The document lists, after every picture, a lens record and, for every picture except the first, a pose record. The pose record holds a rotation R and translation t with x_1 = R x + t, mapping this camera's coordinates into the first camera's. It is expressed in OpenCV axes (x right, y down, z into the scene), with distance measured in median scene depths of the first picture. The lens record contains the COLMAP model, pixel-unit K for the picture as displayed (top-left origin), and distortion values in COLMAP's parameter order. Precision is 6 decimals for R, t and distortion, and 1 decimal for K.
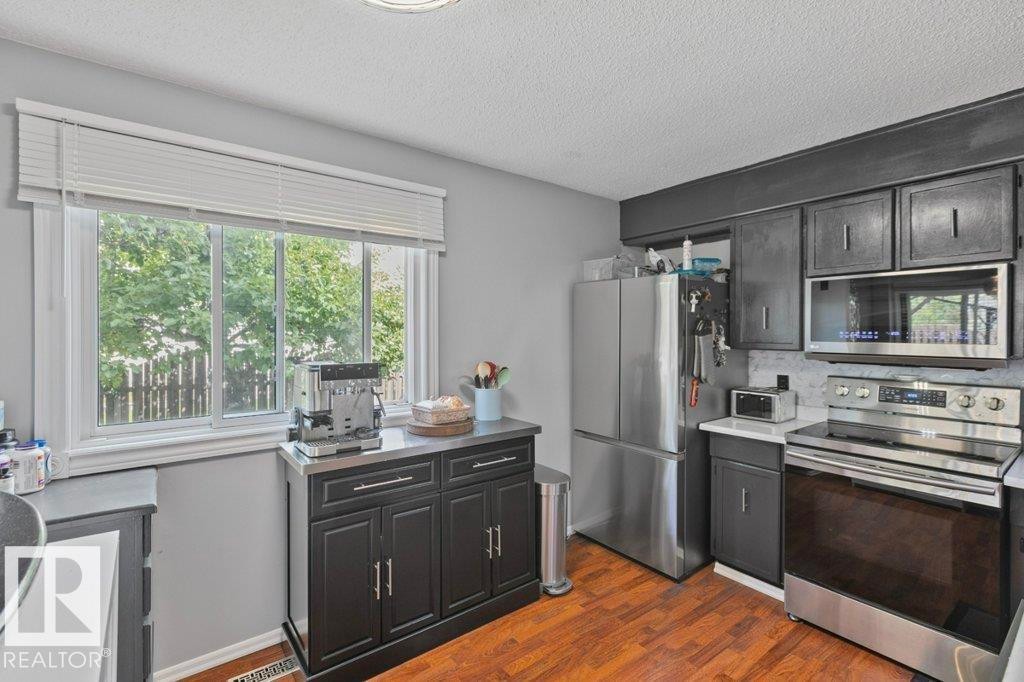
lens RADIAL K [[474.1, 0, 507.2], [0, 474.1, 334.6], [0, 0, 1]] dist [0.008864, -0.001248]
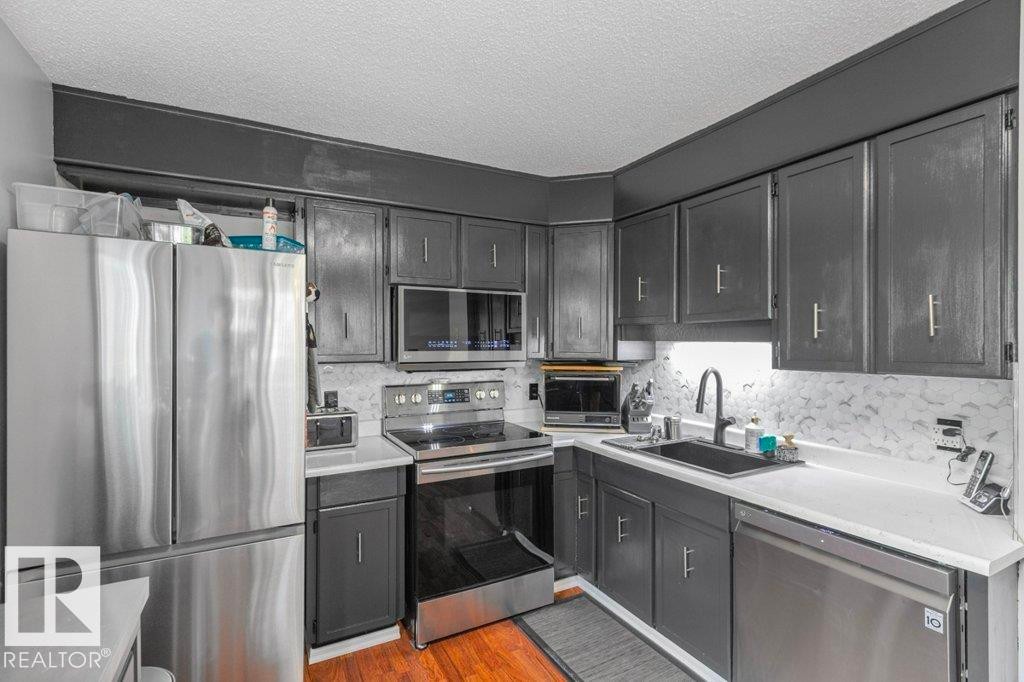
lens RADIAL K [[474.1, 0, 502.3], [0, 474.1, 348.6], [0, 0, 1]] dist [0.008864, -0.001248]
pose [[0.166236, -0.013637, 0.985992, -0.250200], [0.007985, 0.999890, 0.012483, -0.001803], [-0.986054, 0.005798, 0.166327, 0.592372]]
